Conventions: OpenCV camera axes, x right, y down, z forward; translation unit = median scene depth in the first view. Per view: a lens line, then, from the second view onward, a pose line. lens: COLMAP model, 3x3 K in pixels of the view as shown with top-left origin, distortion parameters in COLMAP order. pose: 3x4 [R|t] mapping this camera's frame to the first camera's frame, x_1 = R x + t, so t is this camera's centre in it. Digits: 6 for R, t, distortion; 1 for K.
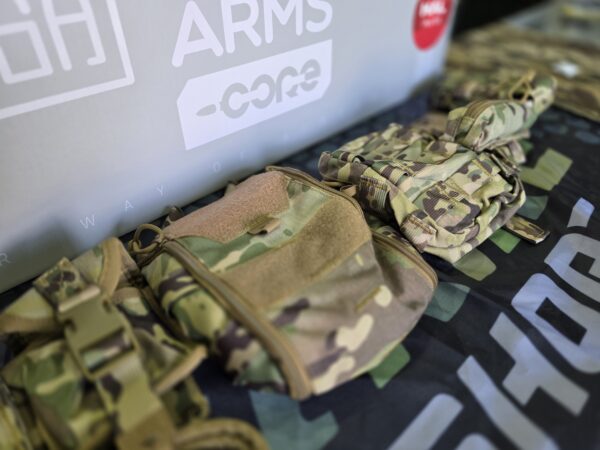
lens RADIAL K [[411.4, 0, 301.2], [0, 411.4, 226.9], [0, 0, 1]] dist [0.030575, -0.047047]
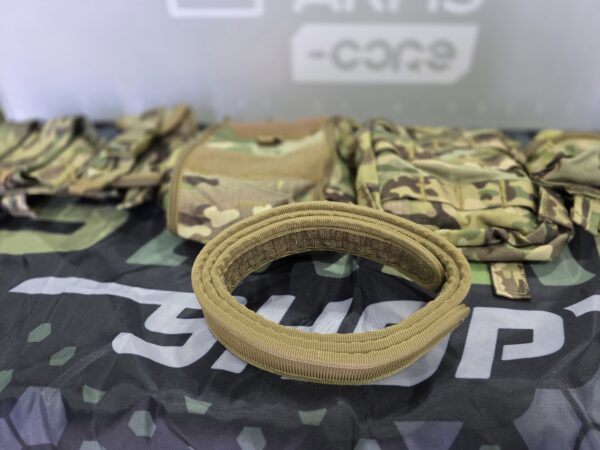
lens RADIAL K [[411.4, 0, 301.2], [0, 411.4, 226.9], [0, 0, 1]] dist [0.030575, -0.047047]
pose [[0.642637, 0.472918, -0.602799, 0.774976], [-0.463986, 0.866309, 0.185002, -0.048826], [0.609701, 0.160801, 0.776150, 0.113625]]
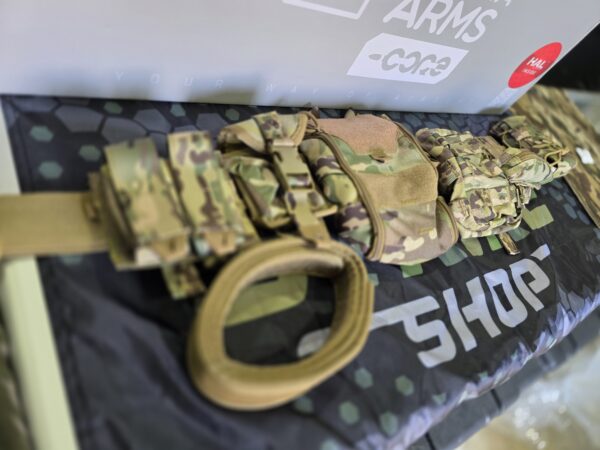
lens RADIAL K [[407.0, 0, 300.0], [0, 407.0, 225.0], [0, 0, 1]] dist [0.037883, -0.041982]
pose [[0.859362, 0.487397, 0.154732, -0.409238], [-0.507139, 0.851138, 0.135552, 0.142224], [-0.065631, -0.194959, 0.978613, -0.441781]]
